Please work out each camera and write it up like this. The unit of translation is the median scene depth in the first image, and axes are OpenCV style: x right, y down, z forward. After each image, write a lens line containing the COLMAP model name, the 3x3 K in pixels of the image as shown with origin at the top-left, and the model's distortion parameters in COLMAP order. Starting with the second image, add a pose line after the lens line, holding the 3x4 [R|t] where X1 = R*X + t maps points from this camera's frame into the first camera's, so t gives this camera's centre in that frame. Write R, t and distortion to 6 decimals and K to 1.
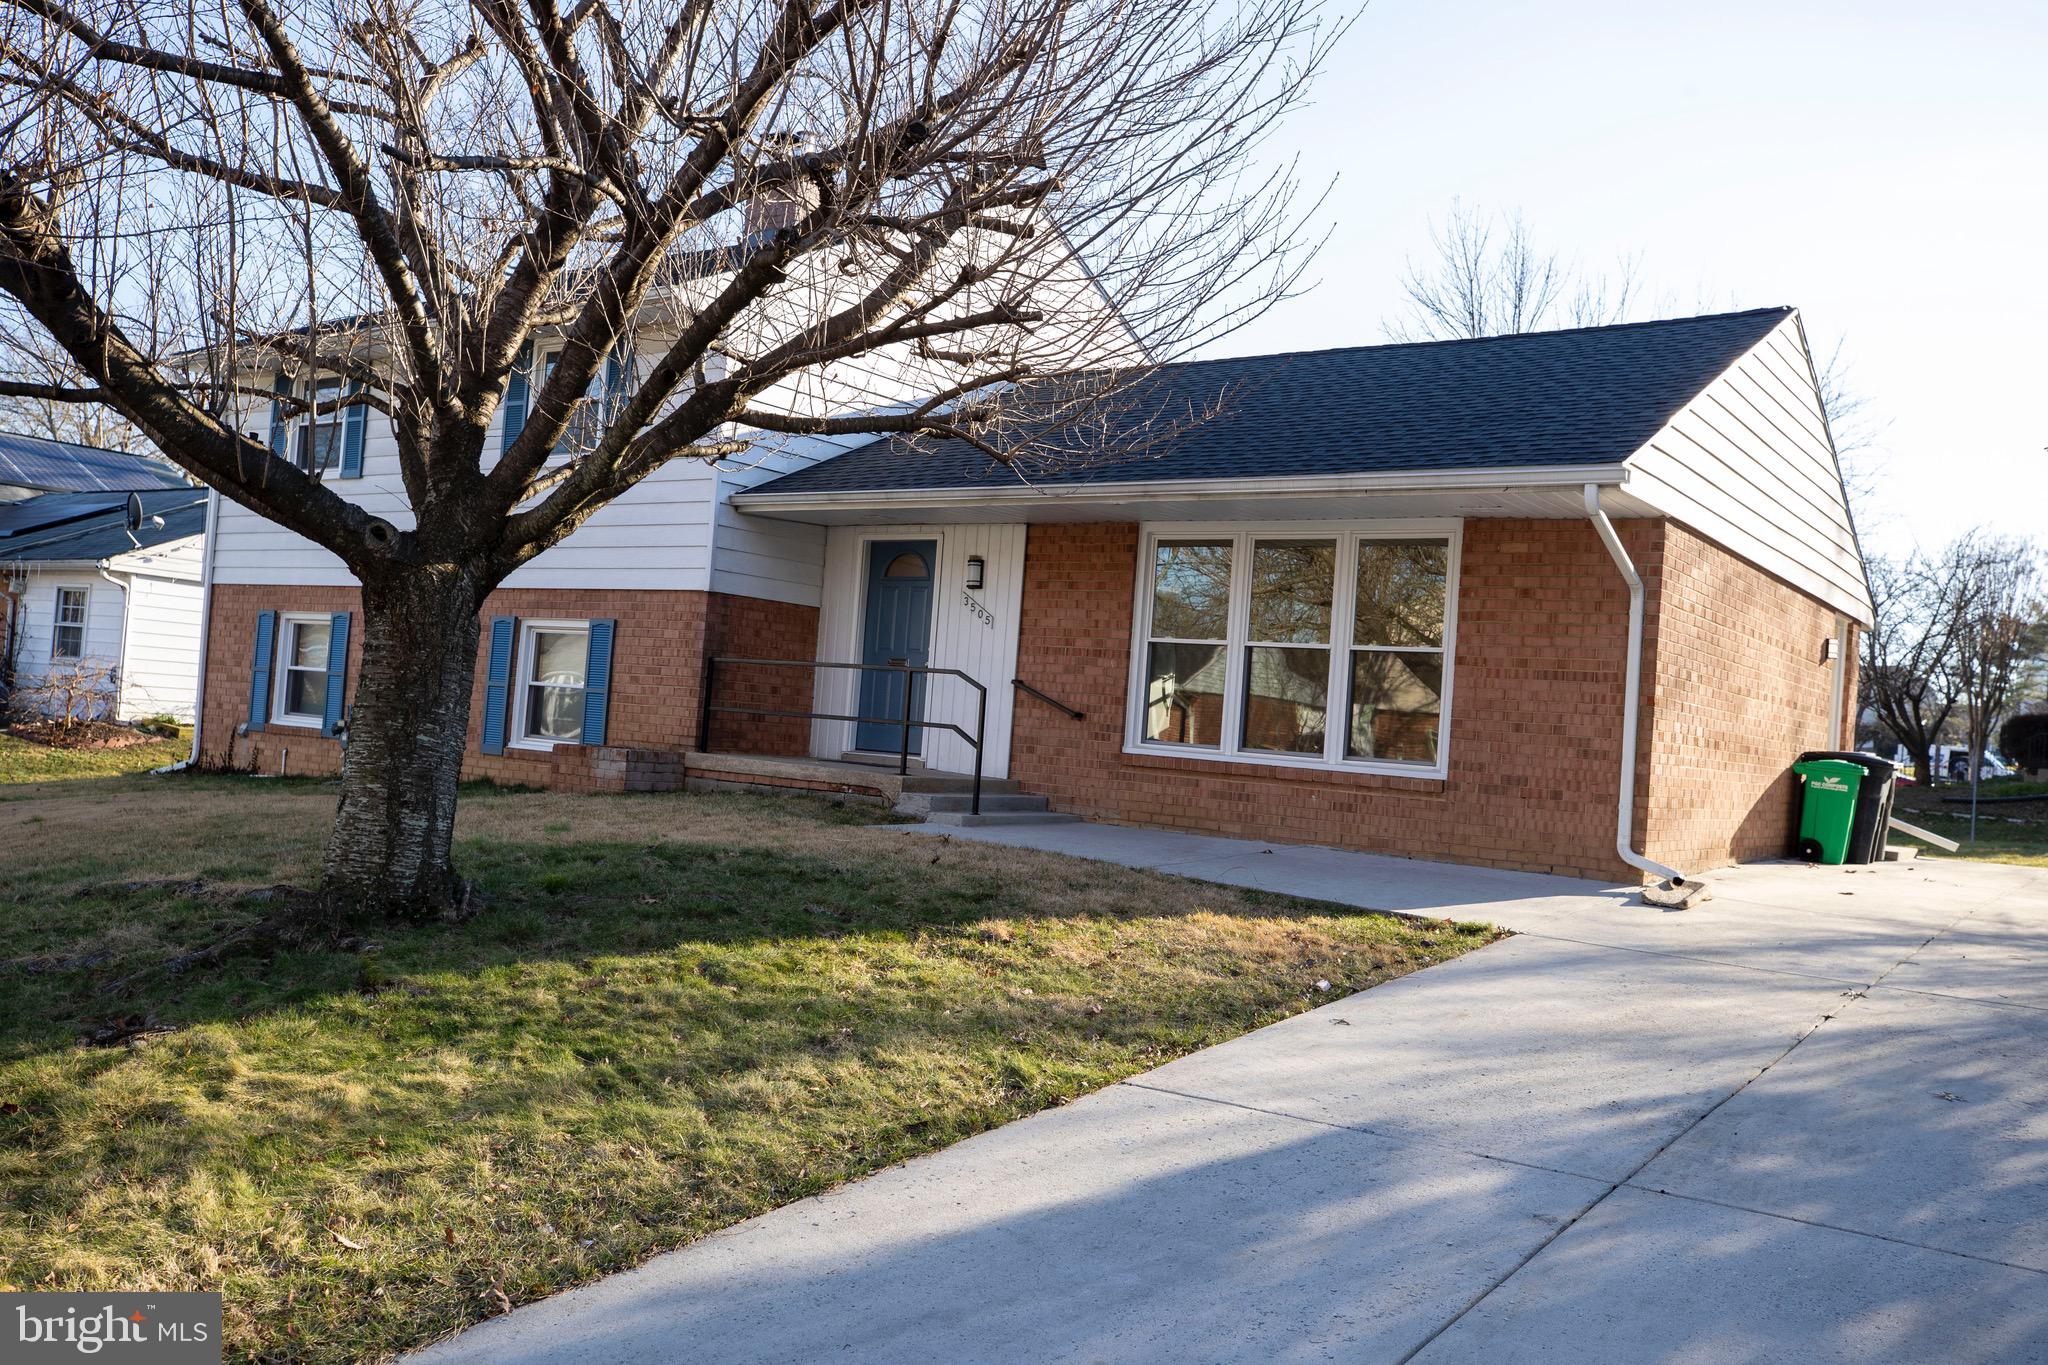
lens RADIAL K [[1697.2, 0, 1013.0], [0, 1697.2, 684.4], [0, 0, 1]] dist [0.016032, 0.011066]
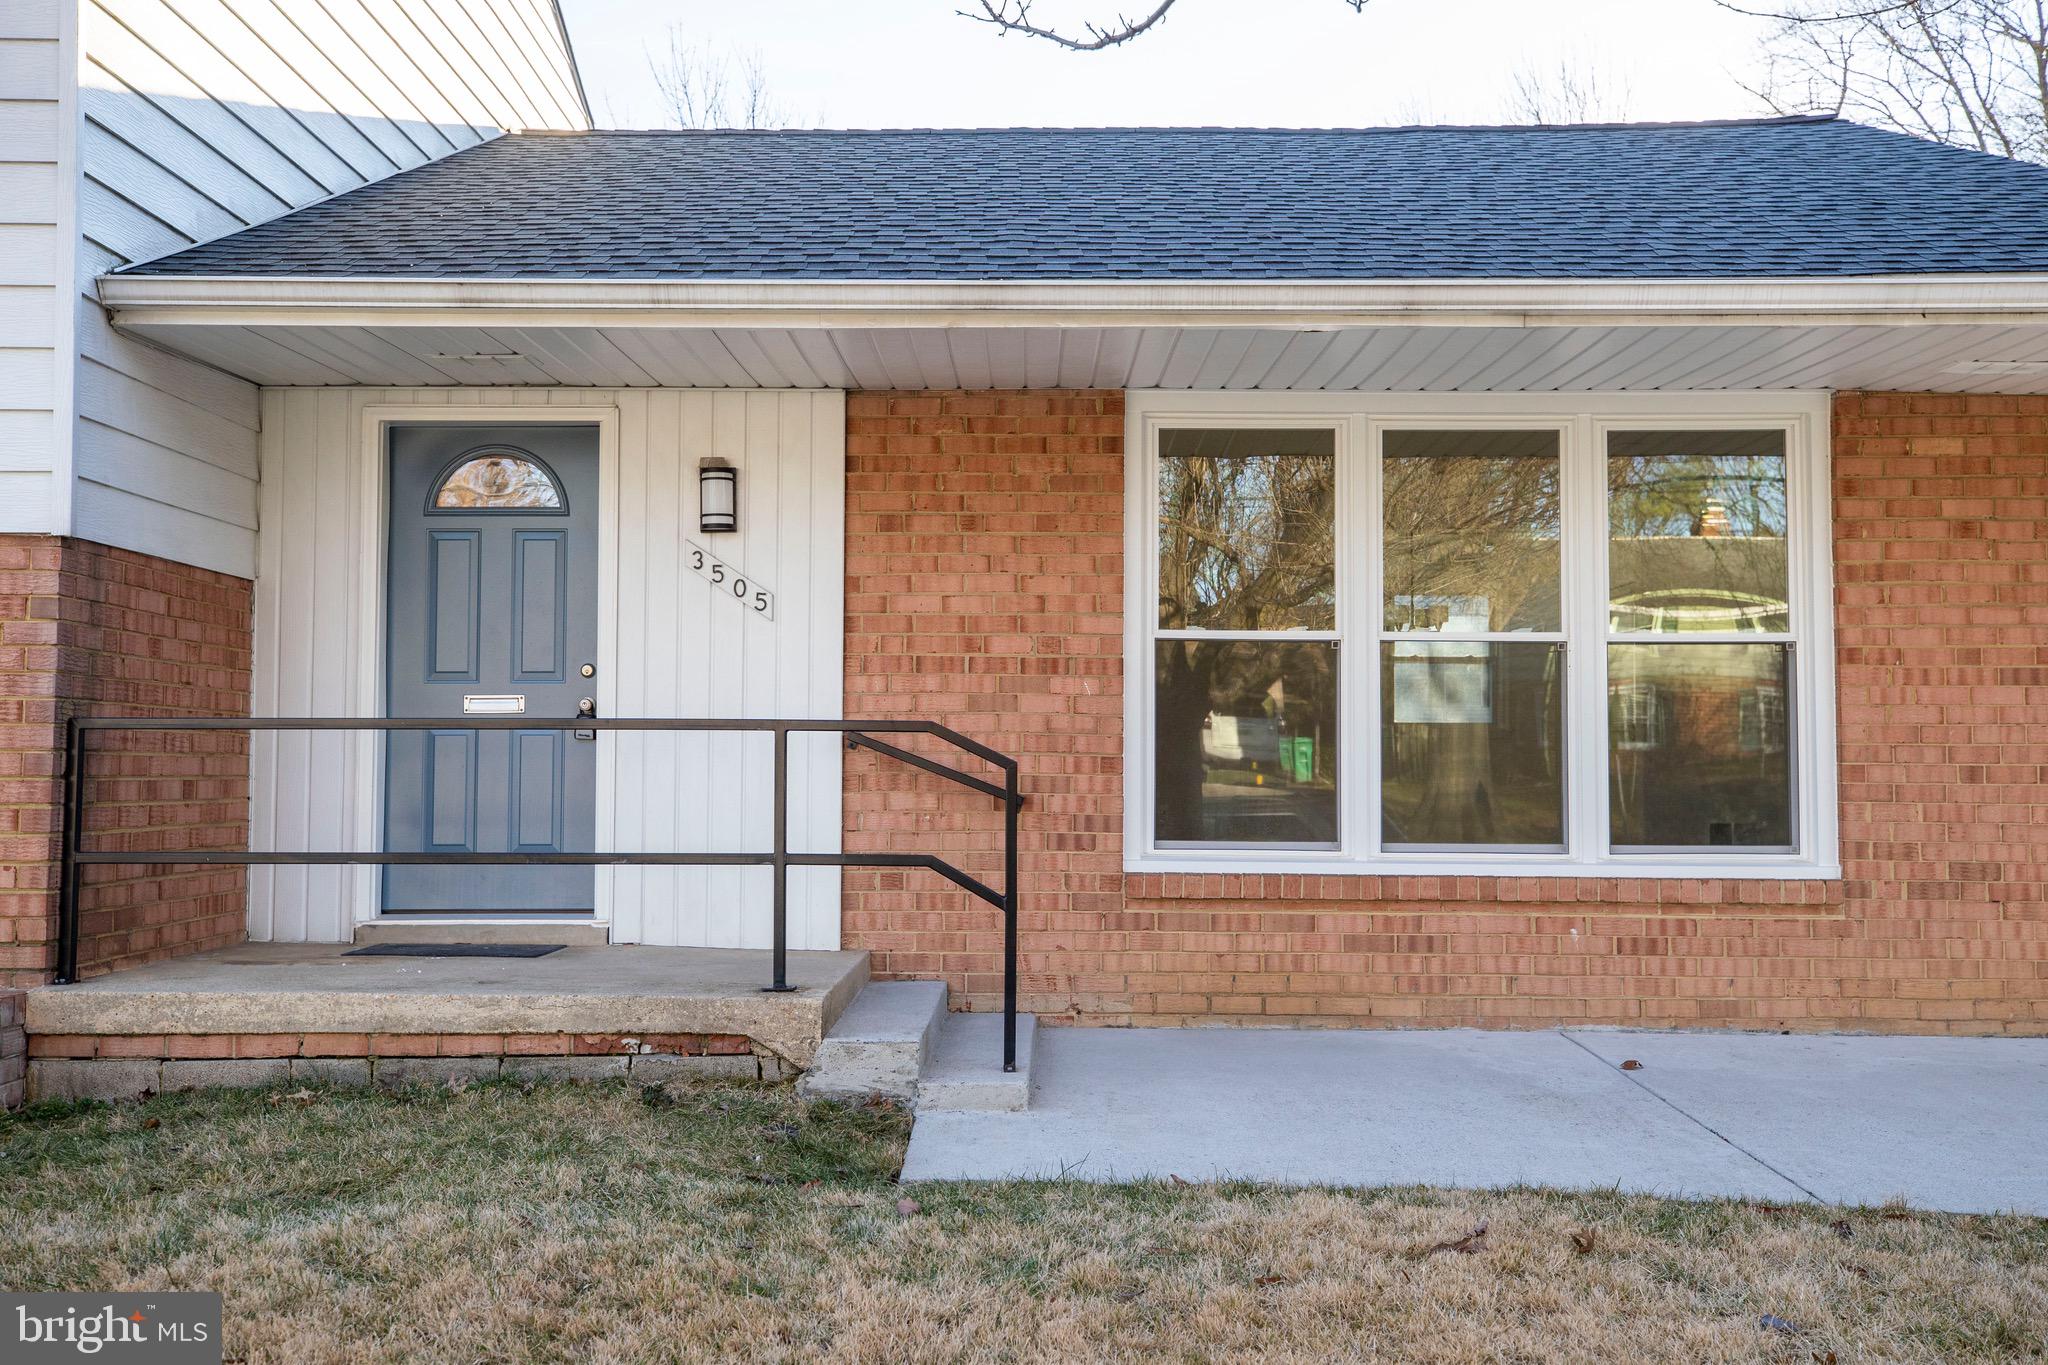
lens RADIAL K [[1897.4, 0, 1028.7], [0, 1897.4, 680.1], [0, 0, 1]] dist [0.039613, 0.000000]
pose [[0.812332, -0.043257, 0.581588, -0.249542], [0.041510, 0.999005, 0.016324, -0.022261], [-0.581716, 0.010881, 0.813319, 0.545210]]
